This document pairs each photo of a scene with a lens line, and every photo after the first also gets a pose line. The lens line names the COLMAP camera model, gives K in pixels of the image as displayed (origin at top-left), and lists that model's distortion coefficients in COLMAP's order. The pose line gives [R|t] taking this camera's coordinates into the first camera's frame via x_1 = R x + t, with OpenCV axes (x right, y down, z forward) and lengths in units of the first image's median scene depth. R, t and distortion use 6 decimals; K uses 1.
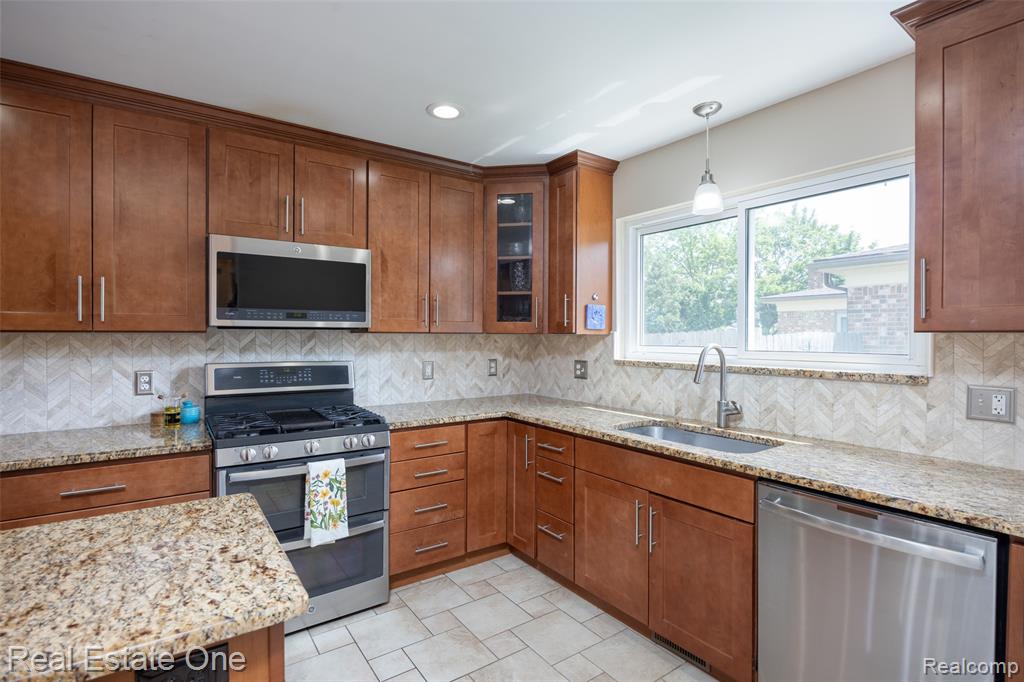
lens RADIAL K [[497.8, 0, 510.6], [0, 497.8, 342.9], [0, 0, 1]] dist [-0.001947, -0.000288]
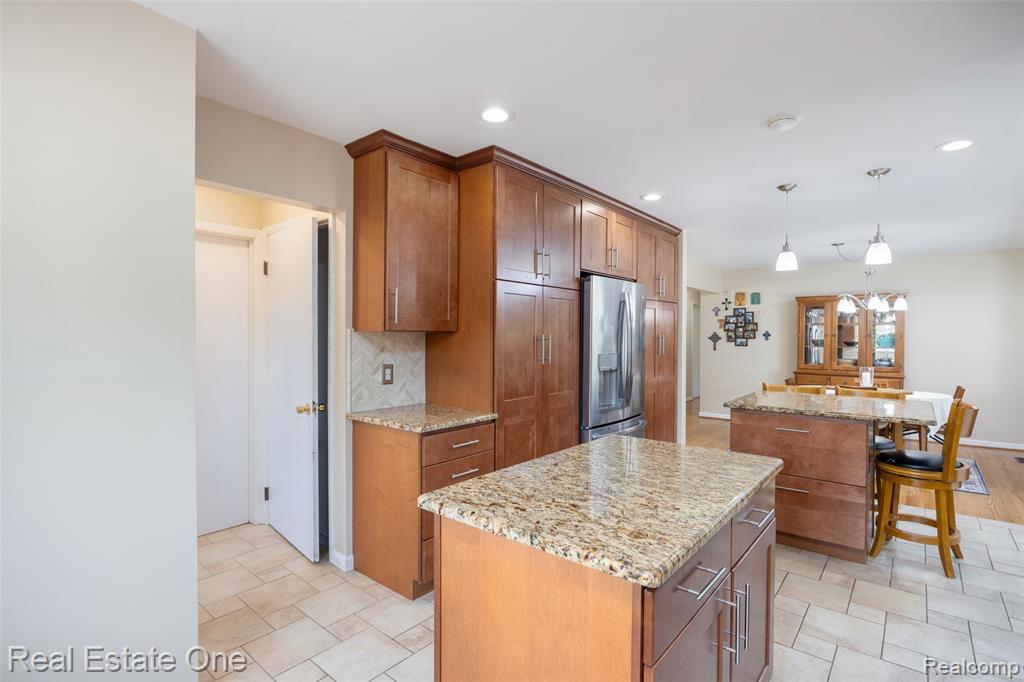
lens RADIAL K [[497.8, 0, 513.4], [0, 497.8, 340.7], [0, 0, 1]] dist [-0.001947, -0.000288]
pose [[-0.965980, -0.001026, -0.258614, -0.240305], [-0.006975, 0.999732, 0.022088, -0.026230], [0.258521, 0.023141, -0.965728, 2.167081]]
